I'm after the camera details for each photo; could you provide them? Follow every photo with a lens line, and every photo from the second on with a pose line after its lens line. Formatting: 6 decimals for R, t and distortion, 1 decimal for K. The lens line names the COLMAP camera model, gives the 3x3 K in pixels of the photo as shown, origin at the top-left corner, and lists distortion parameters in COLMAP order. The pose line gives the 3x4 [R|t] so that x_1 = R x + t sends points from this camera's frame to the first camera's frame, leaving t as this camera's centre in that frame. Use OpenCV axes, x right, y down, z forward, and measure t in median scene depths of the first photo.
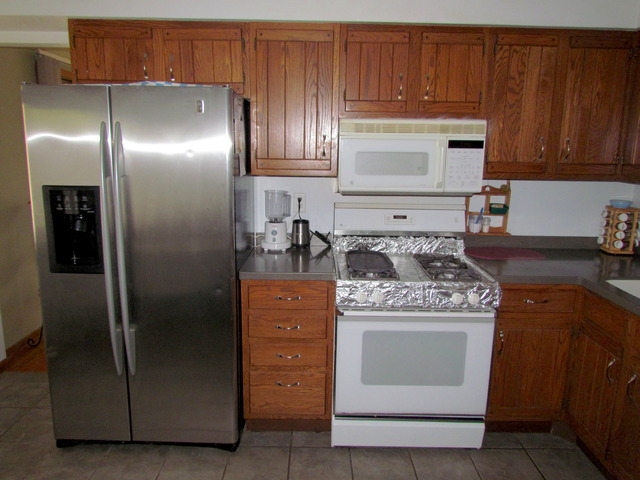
lens RADIAL K [[480.8, 0, 320.0], [0, 480.8, 240.0], [0, 0, 1]] dist [0.005415, 0.005076]
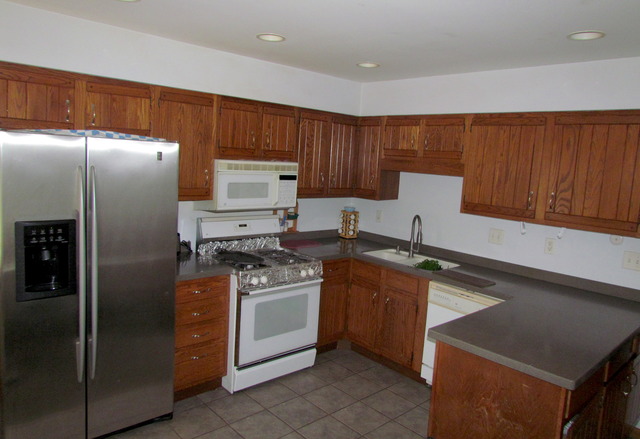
lens RADIAL K [[475.7, 0, 320.0], [0, 475.7, 219.5], [0, 0, 1]] dist [0.094699, 0.000047]
pose [[0.747309, -0.061361, 0.661637, -0.675174], [0.082192, 0.996616, -0.000407, -0.052174], [-0.659373, 0.054686, 0.749824, -0.244930]]
